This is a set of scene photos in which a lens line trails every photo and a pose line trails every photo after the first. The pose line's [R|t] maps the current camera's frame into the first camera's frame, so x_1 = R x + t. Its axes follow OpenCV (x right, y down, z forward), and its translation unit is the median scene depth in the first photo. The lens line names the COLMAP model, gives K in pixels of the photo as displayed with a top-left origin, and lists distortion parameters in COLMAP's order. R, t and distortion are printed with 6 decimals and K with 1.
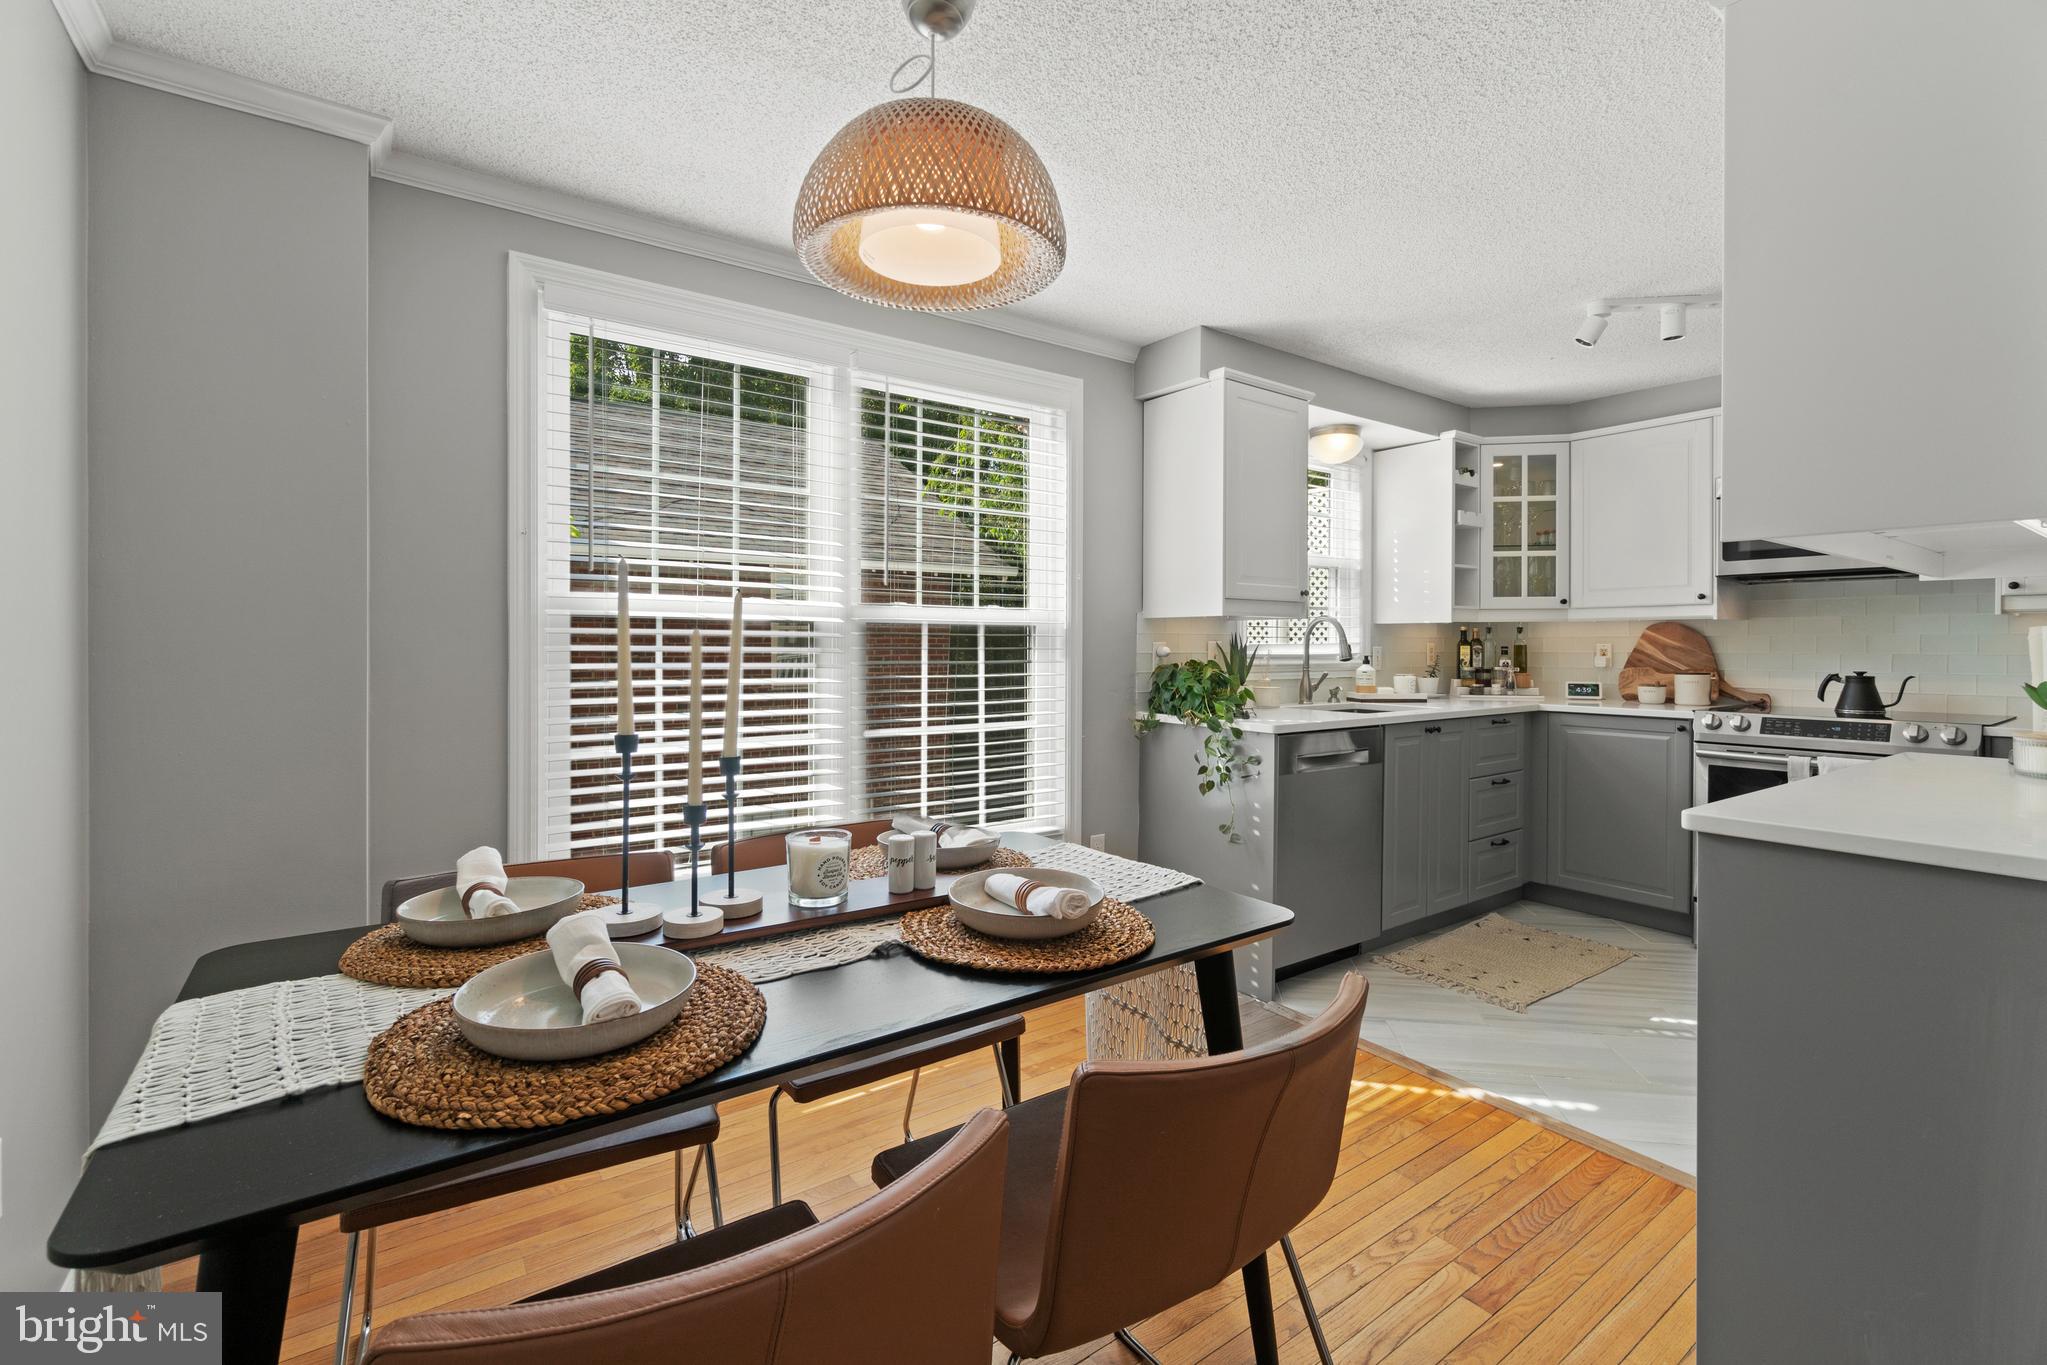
lens RADIAL K [[904.9, 0, 1018.6], [0, 904.9, 661.6], [0, 0, 1]] dist [0.001392, 0.000541]
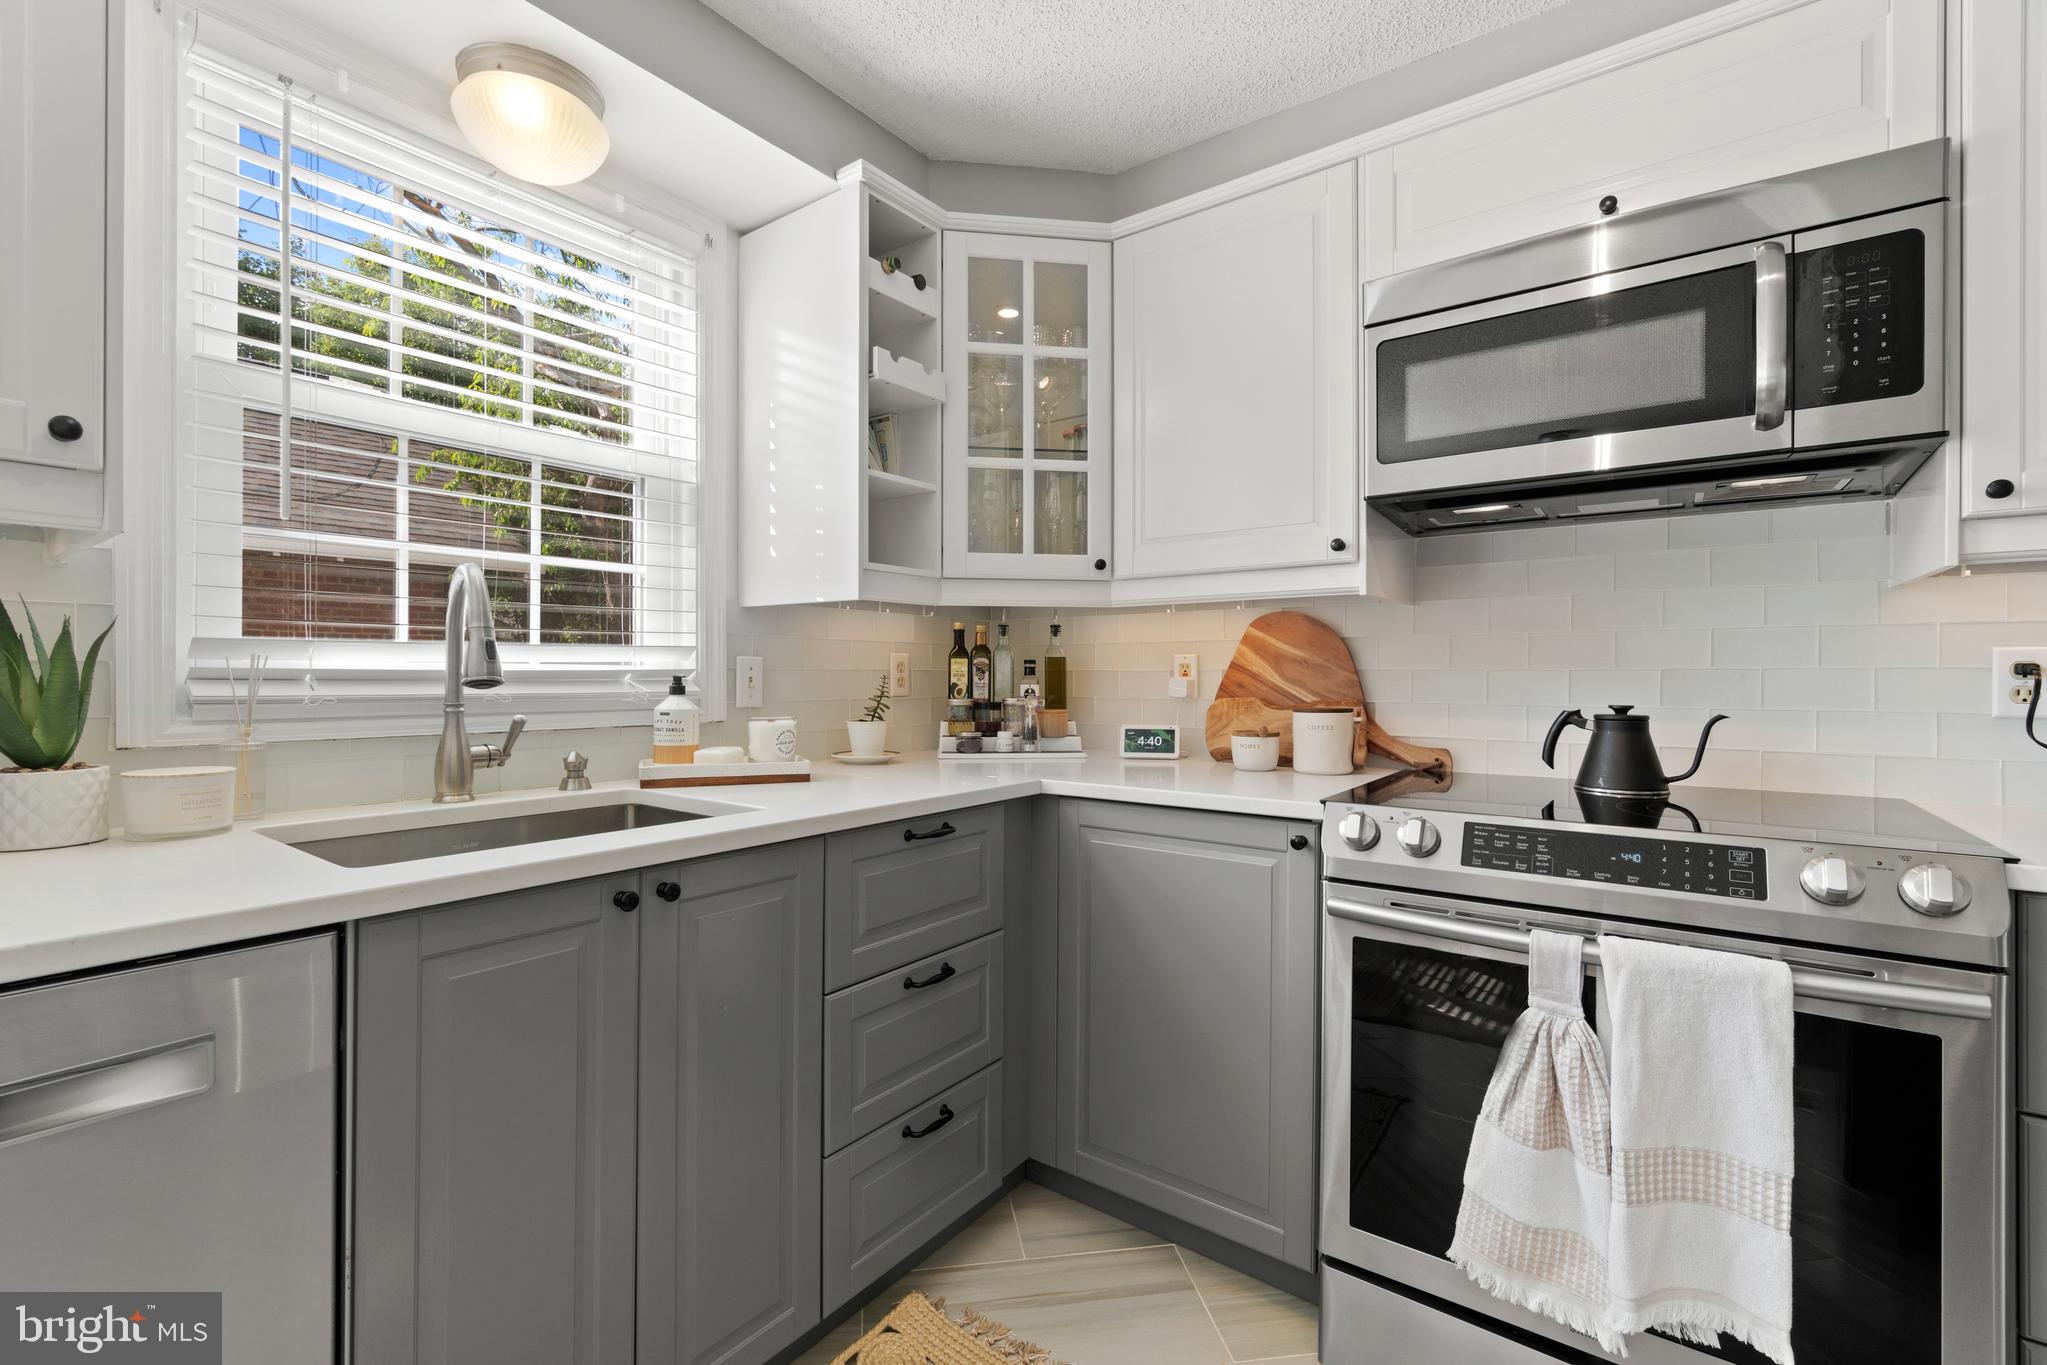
lens RADIAL K [[904.9, 0, 1026.8], [0, 904.9, 691.2], [0, 0, 1]] dist [0.001392, 0.000541]
pose [[0.951033, -0.005593, 0.309038, 0.419755], [0.005285, 0.999984, 0.001834, 0.000946], [-0.309043, -0.000111, 0.951048, 0.556253]]
